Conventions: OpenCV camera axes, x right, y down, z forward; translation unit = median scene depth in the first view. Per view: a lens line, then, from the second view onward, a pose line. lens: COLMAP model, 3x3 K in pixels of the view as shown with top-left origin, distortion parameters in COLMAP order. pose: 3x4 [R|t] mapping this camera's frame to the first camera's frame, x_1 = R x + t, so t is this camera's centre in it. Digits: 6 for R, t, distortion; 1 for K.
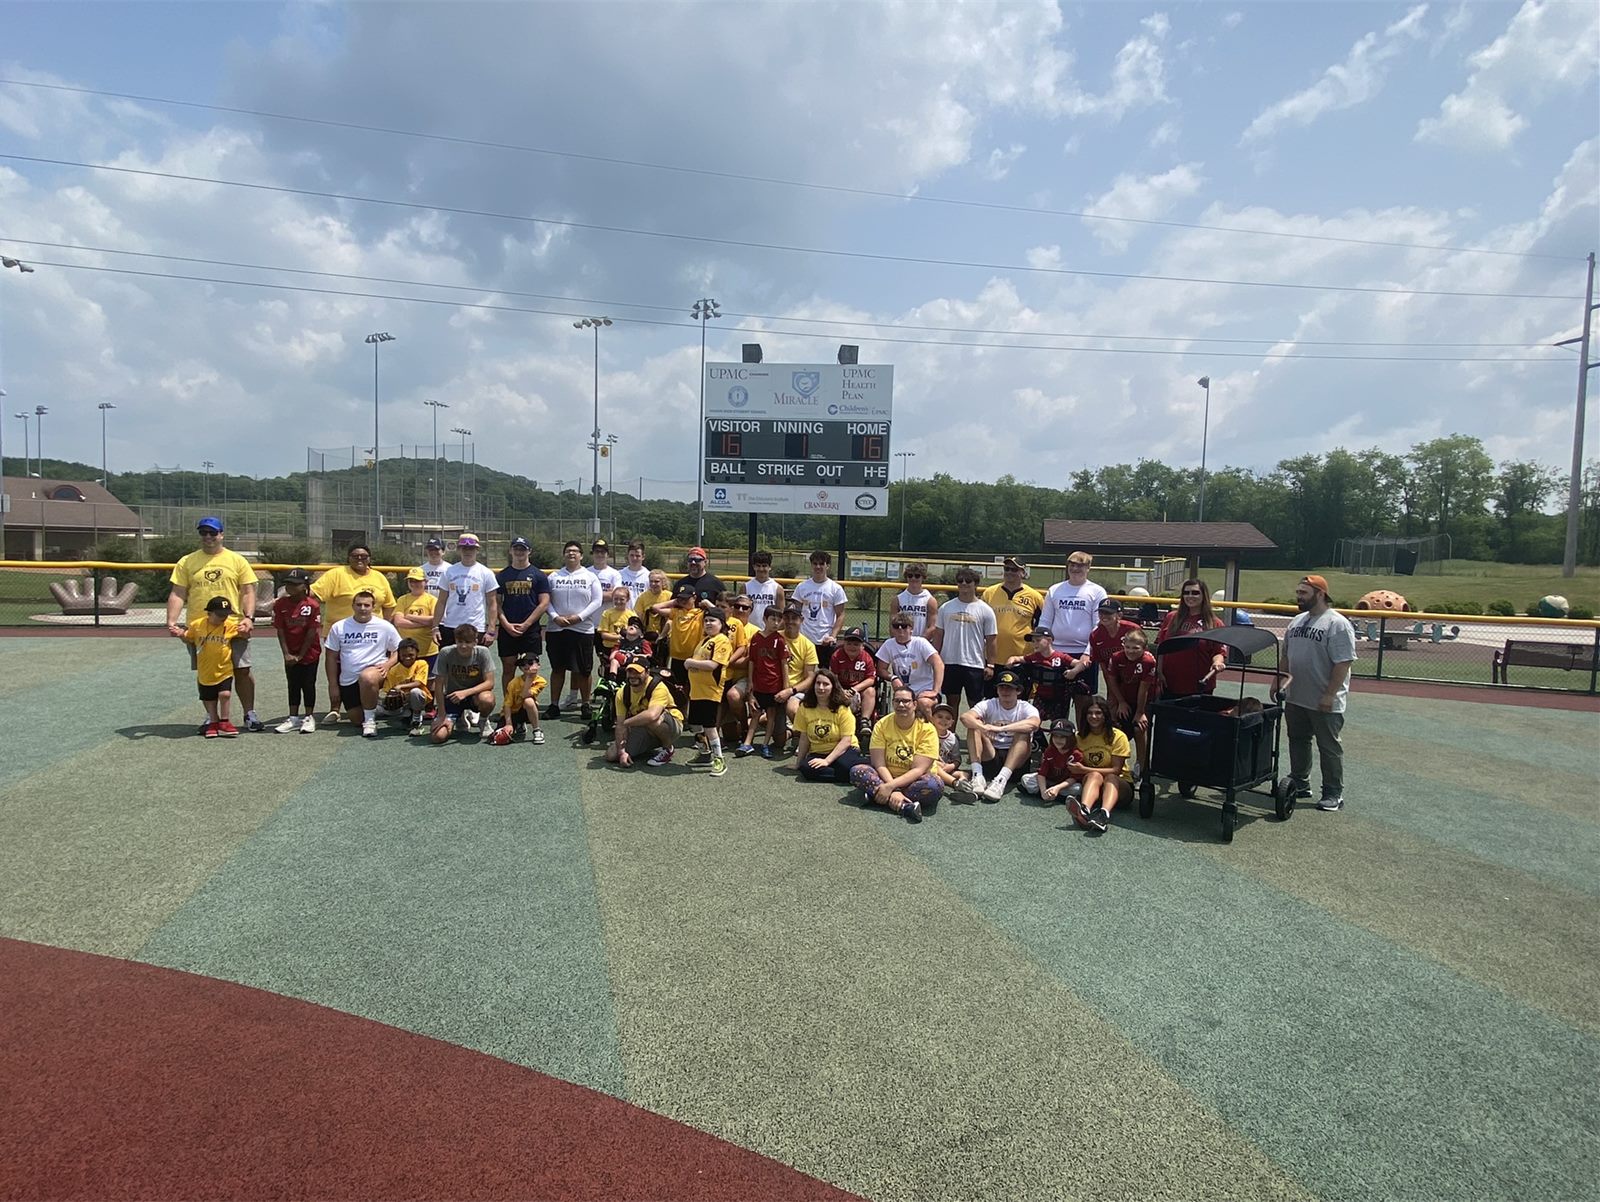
lens RADIAL K [[843.2, 0, 782.0], [0, 843.2, 612.4], [0, 0, 1]] dist [0.016913, -0.019260]
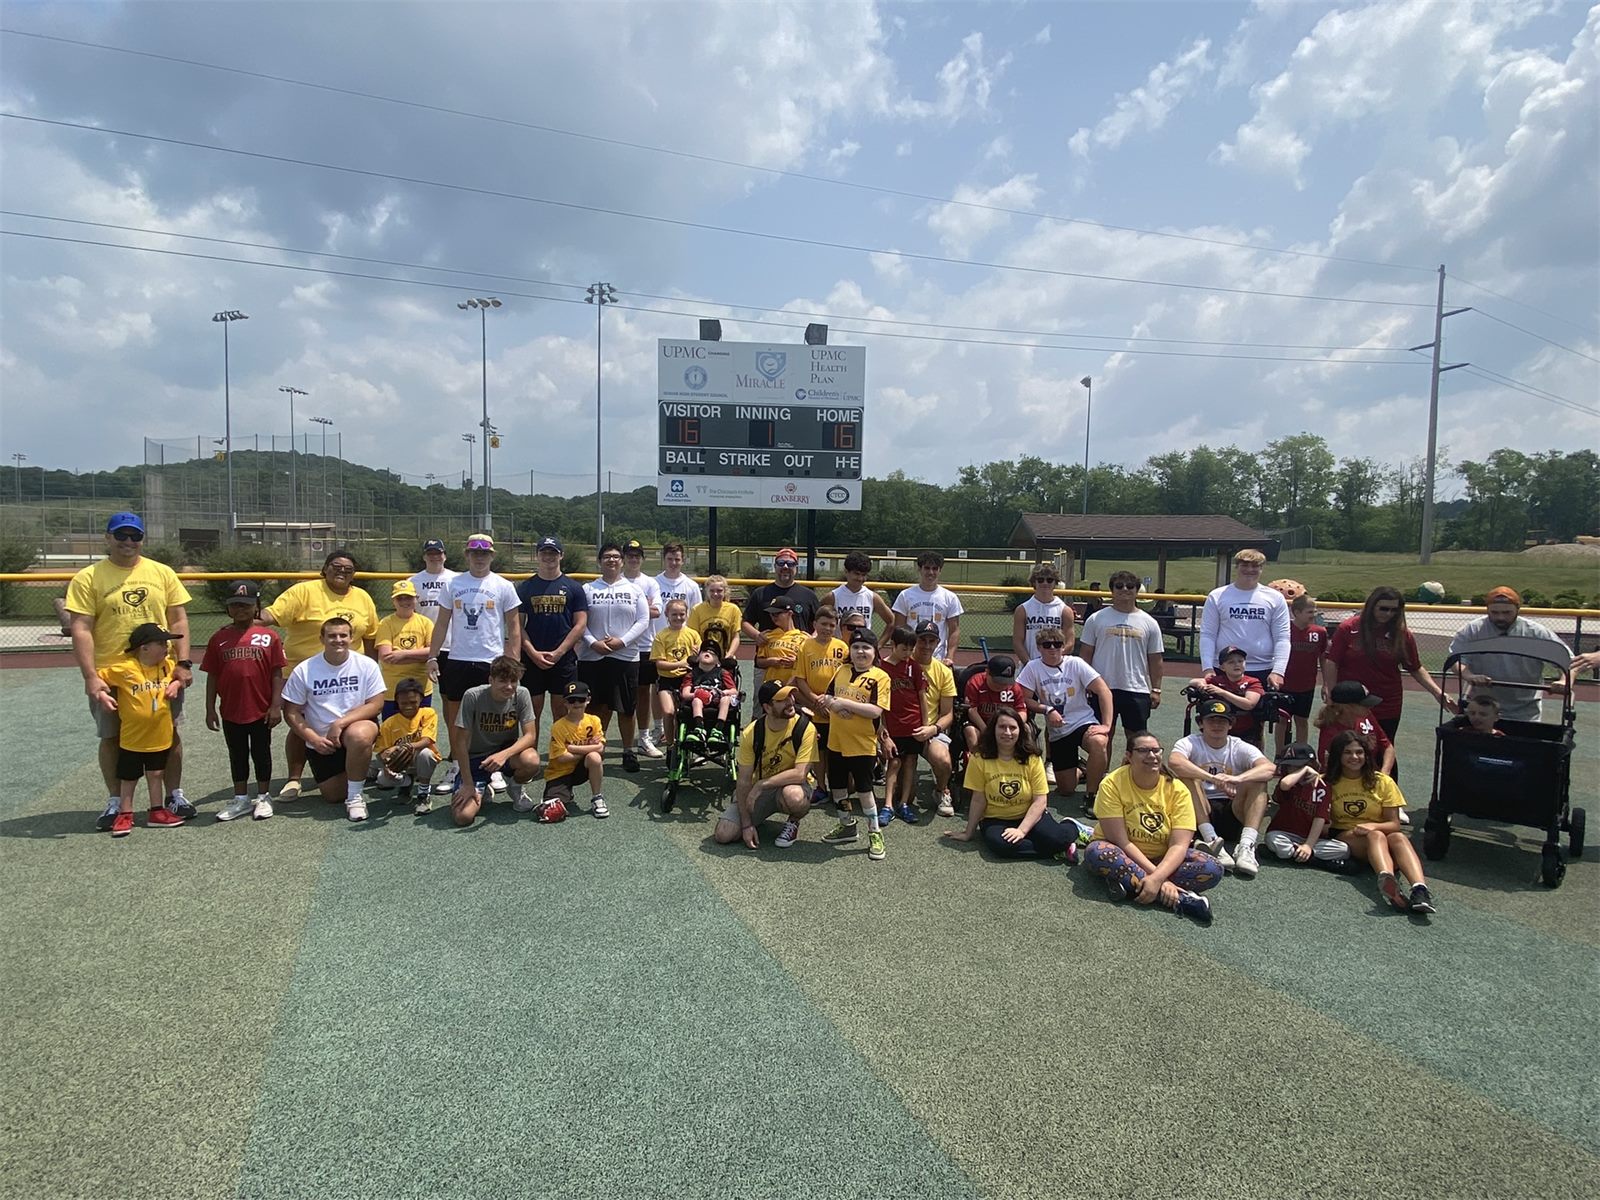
lens RADIAL K [[843.2, 0, 781.5], [0, 843.2, 612.2], [0, 0, 1]] dist [0.016913, -0.019260]
pose [[0.990006, -0.021418, 0.139393, -0.092765], [0.020727, 0.999765, 0.006405, -0.010228], [-0.139497, -0.003452, 0.990216, 0.098169]]
